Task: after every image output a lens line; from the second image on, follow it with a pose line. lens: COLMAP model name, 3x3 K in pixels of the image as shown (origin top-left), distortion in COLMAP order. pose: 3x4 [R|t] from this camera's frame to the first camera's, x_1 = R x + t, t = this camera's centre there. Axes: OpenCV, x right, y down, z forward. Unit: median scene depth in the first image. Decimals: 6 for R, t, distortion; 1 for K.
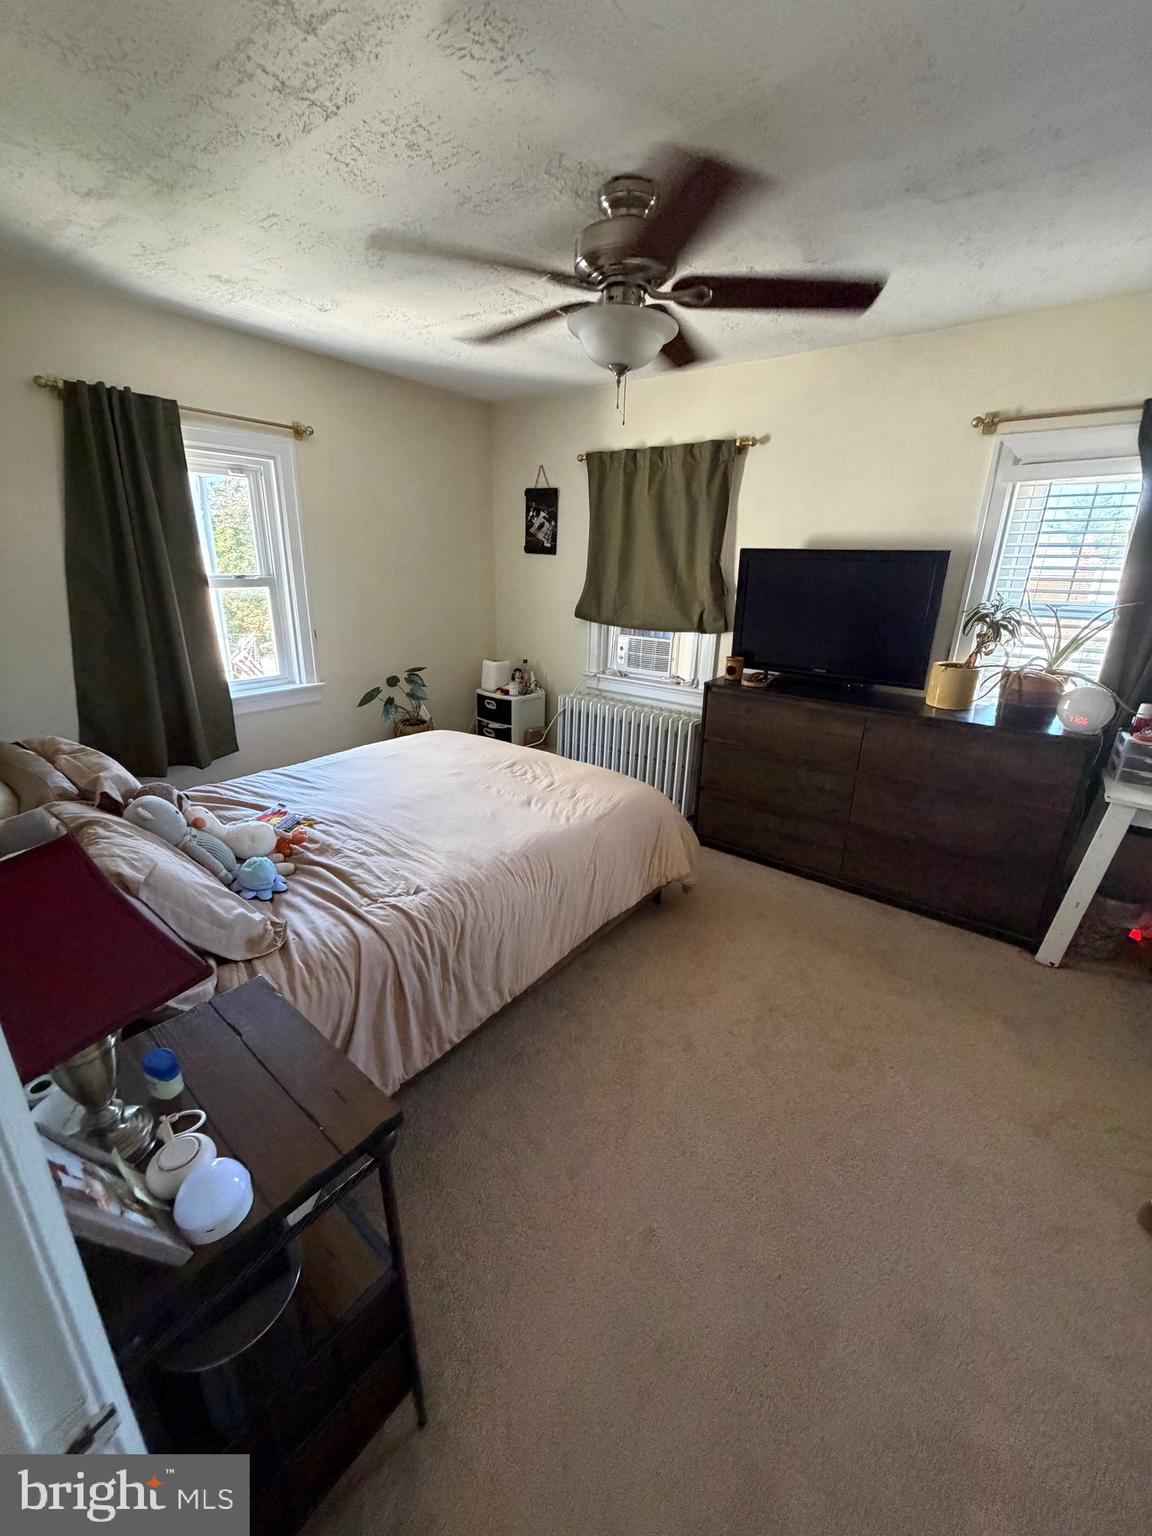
lens RADIAL K [[609.2, 0, 575.6], [0, 609.2, 762.6], [0, 0, 1]] dist [-0.002304, 0.000595]
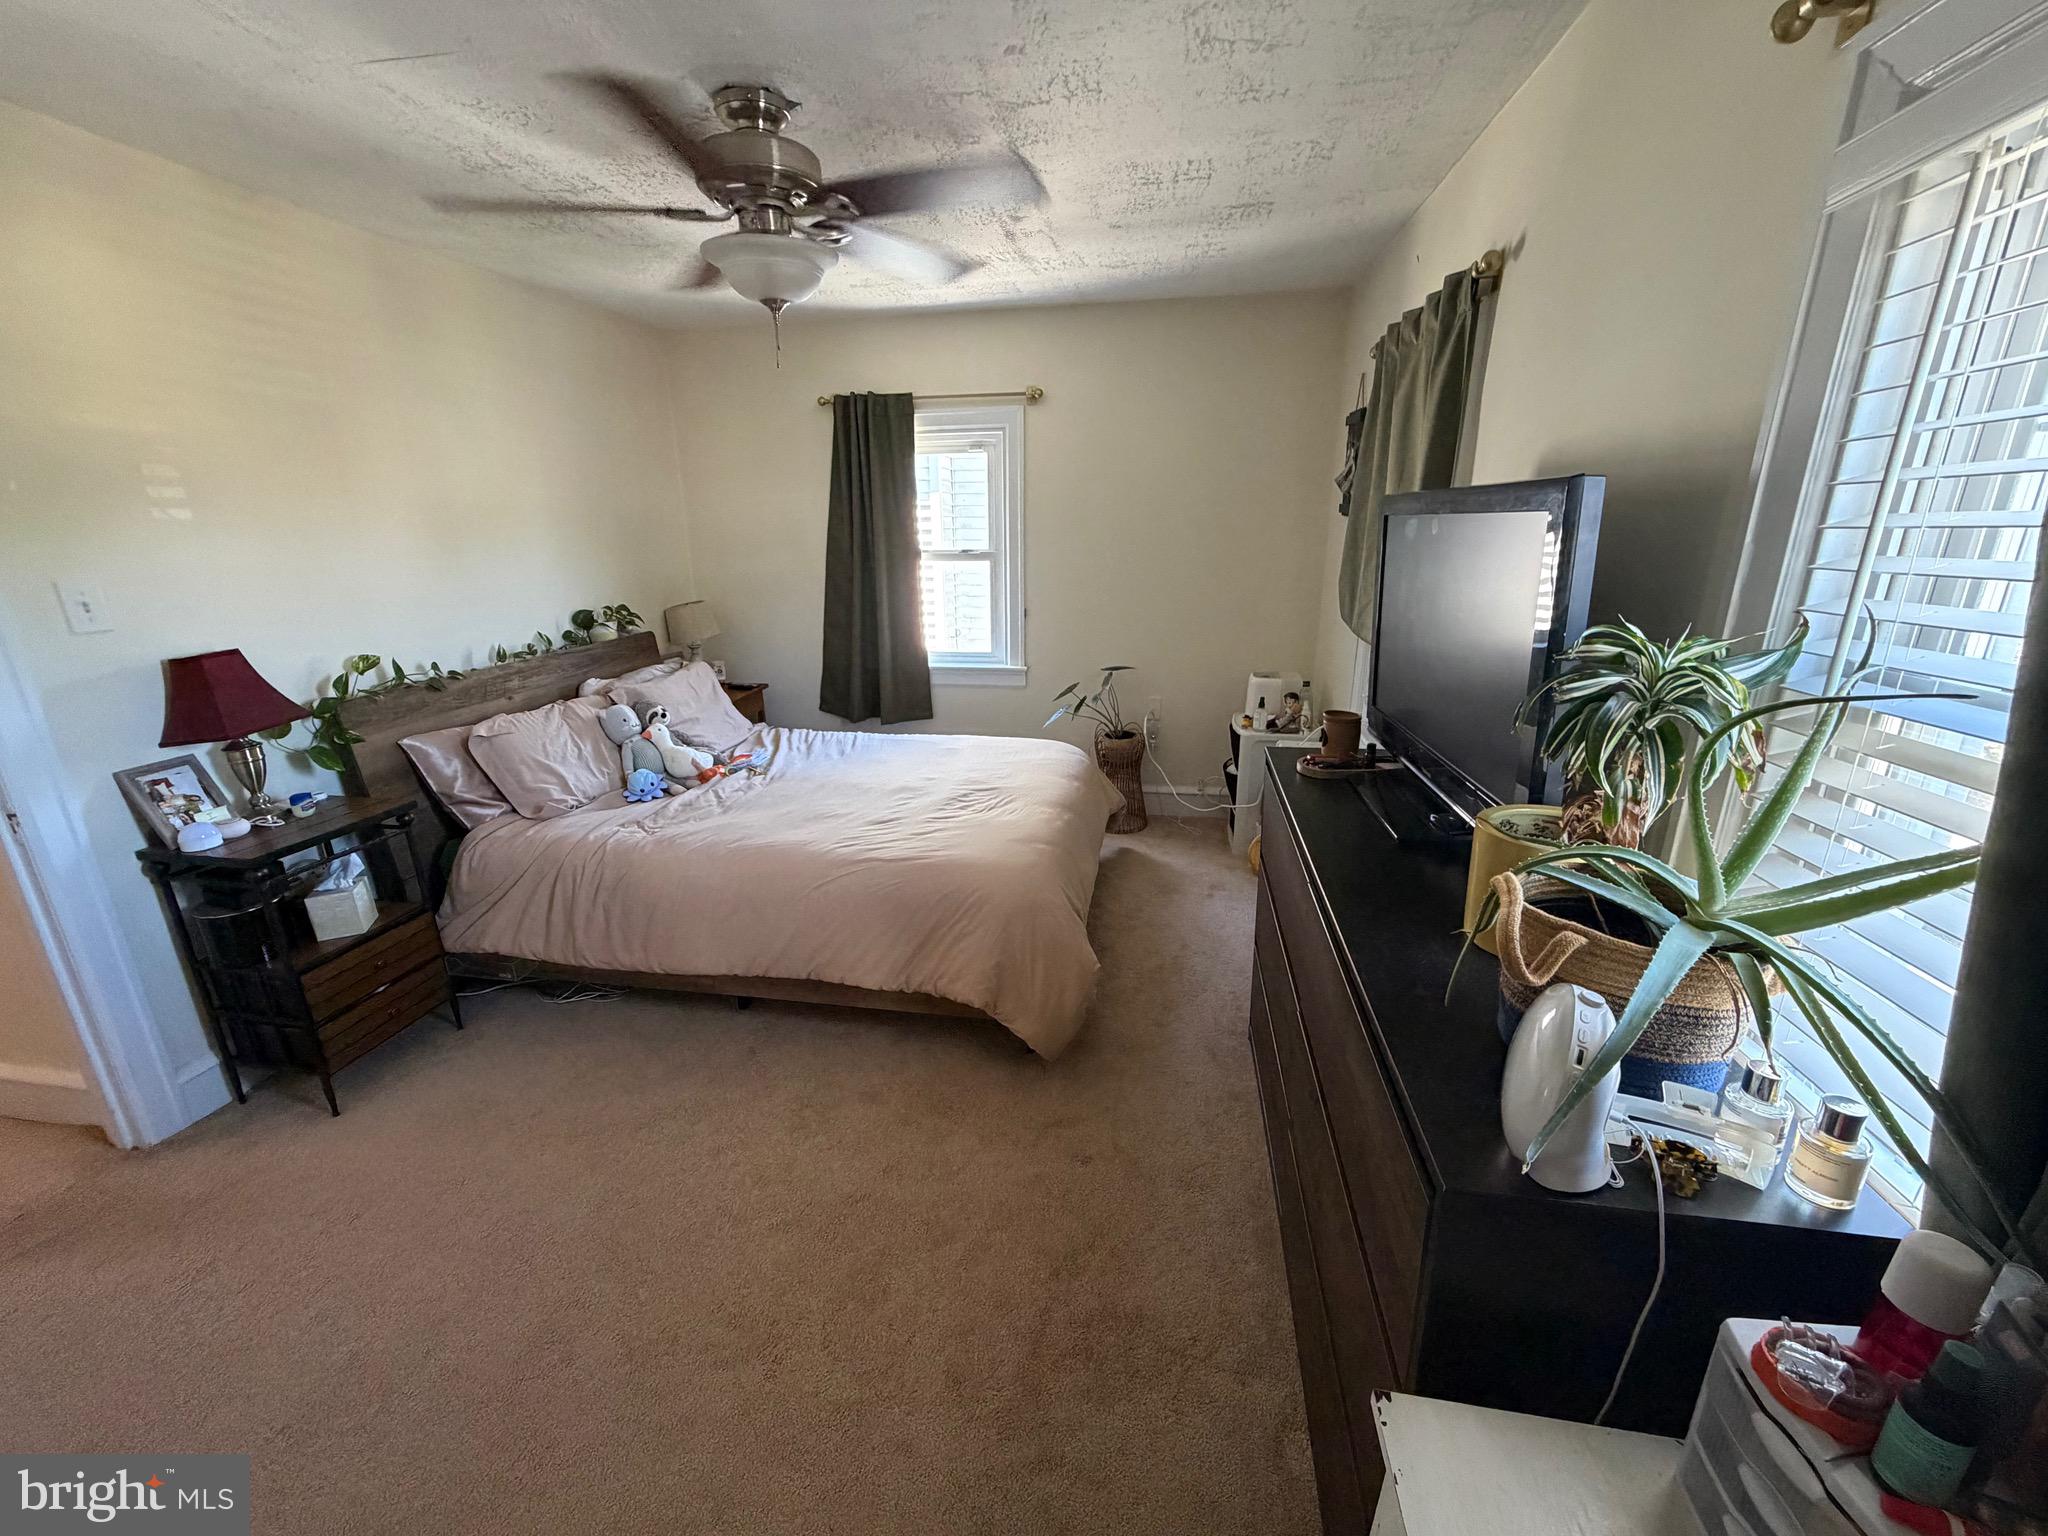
lens RADIAL K [[812.3, 0, 1016.0], [0, 812.3, 759.3], [0, 0, 1]] dist [-0.002304, 0.000595]
pose [[0.468688, 0.219573, -0.855640, 0.896299], [-0.261904, 0.959604, 0.102791, -0.168978], [0.843646, 0.175918, 0.507262, 0.564260]]
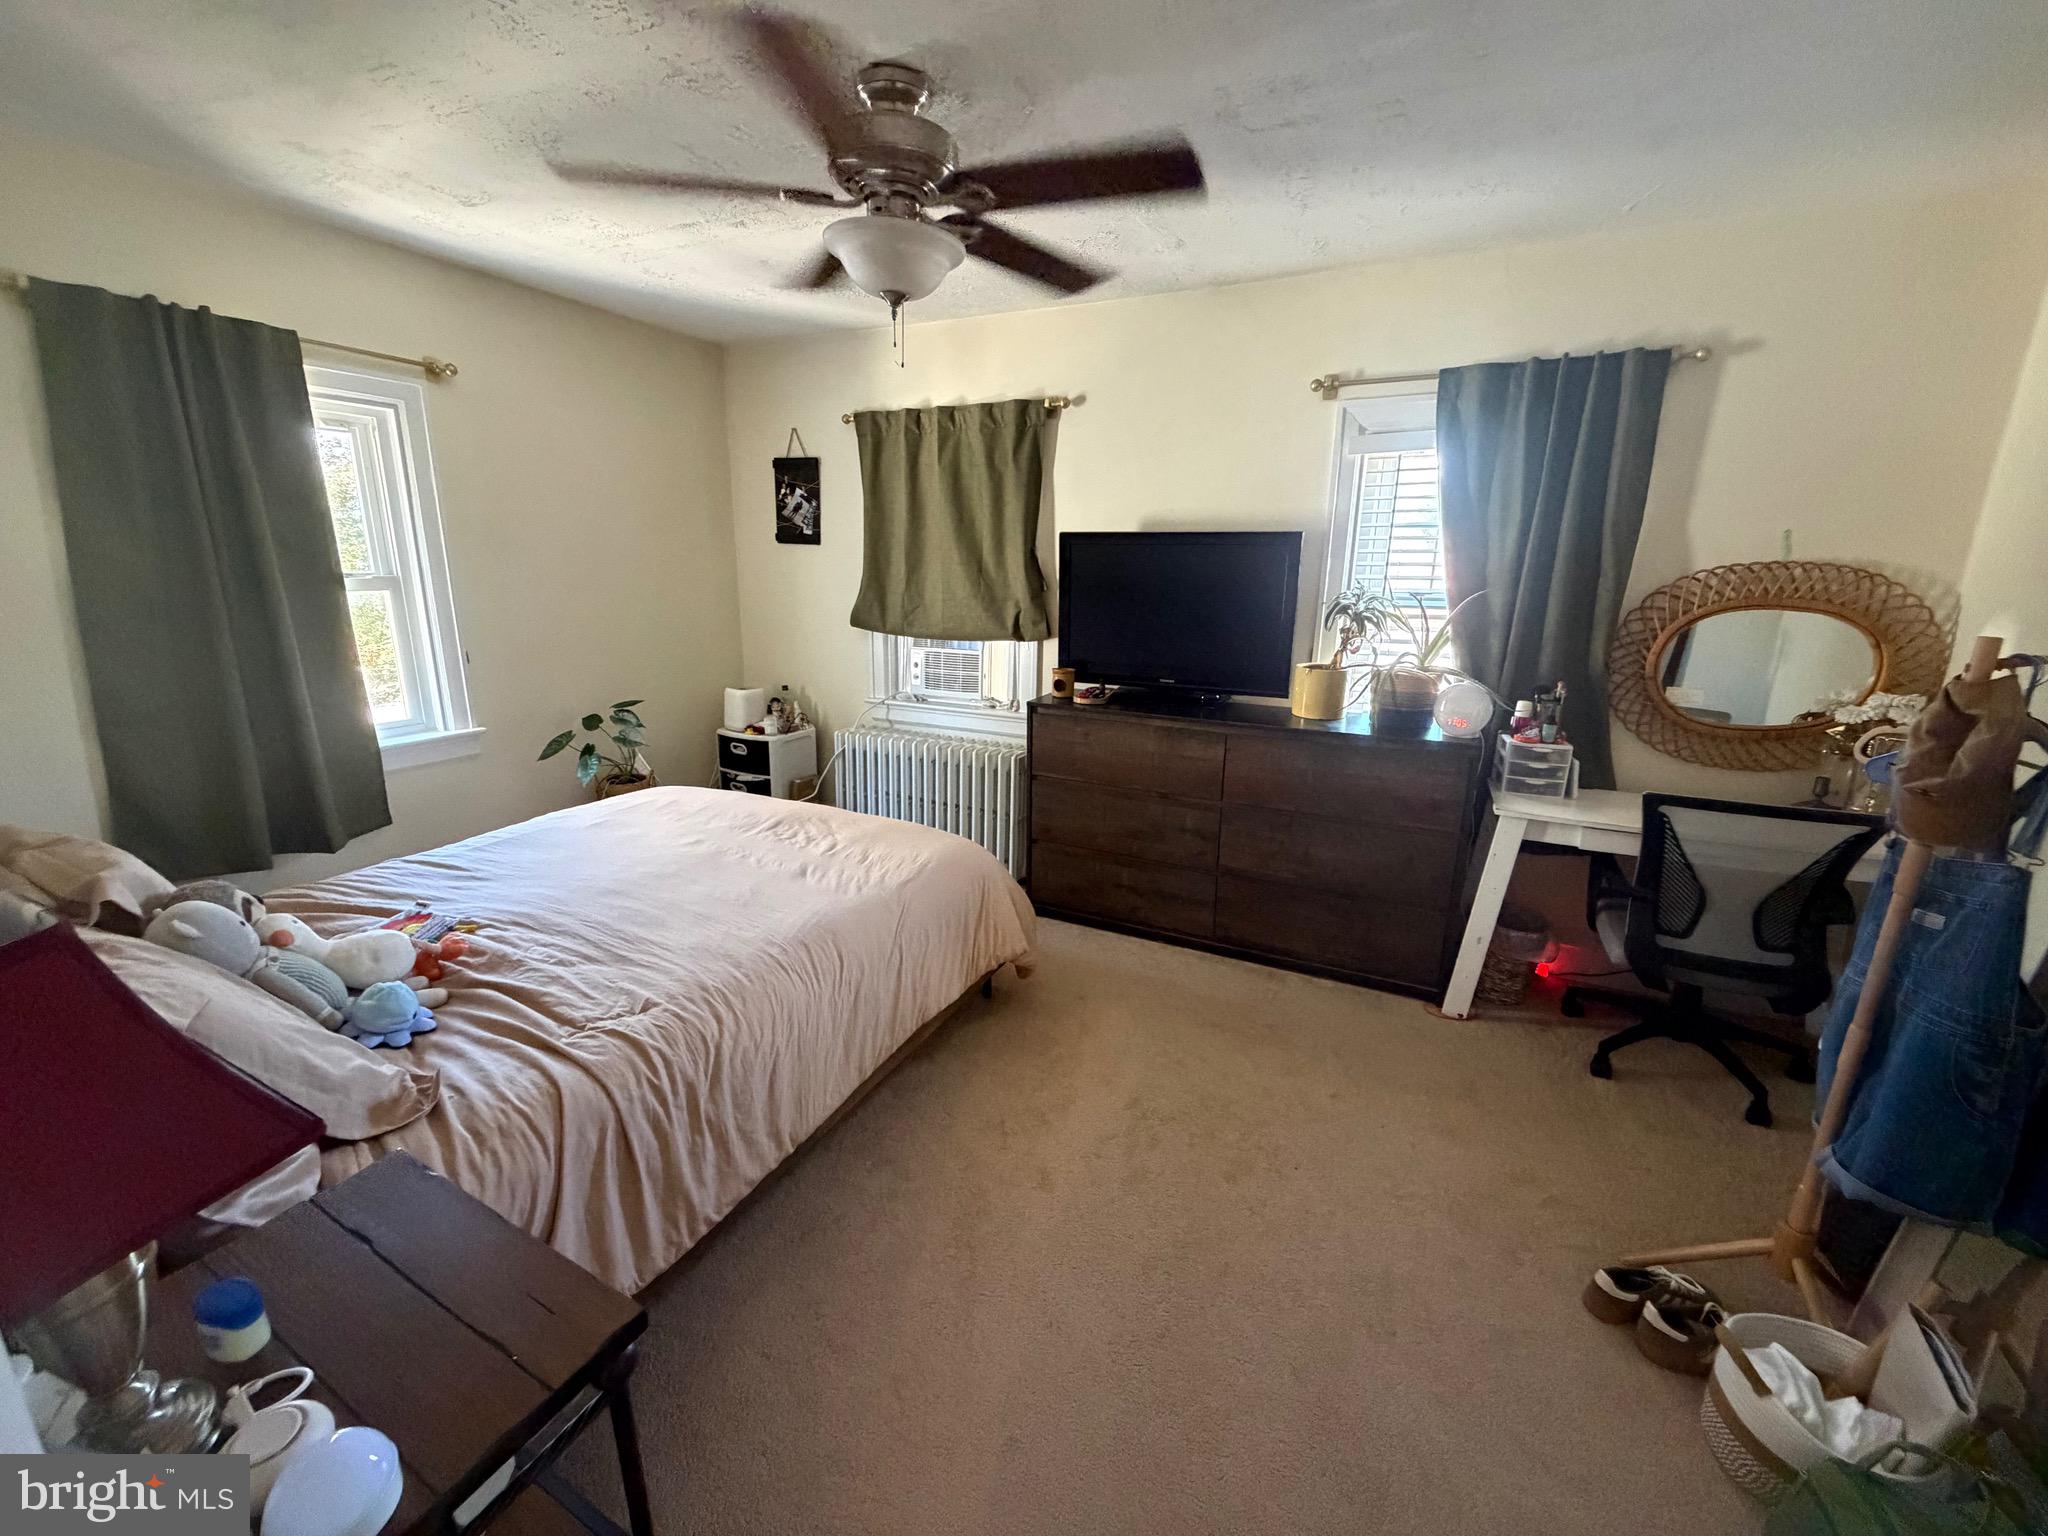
lens RADIAL K [[812.3, 0, 1014.7], [0, 812.3, 769.0], [0, 0, 1]] dist [-0.002304, 0.000595]
pose [[0.979986, -0.057891, 0.190461, -0.006853], [0.071102, 0.995460, -0.063272, 0.021388], [-0.185933, 0.075548, 0.979654, -0.001244]]
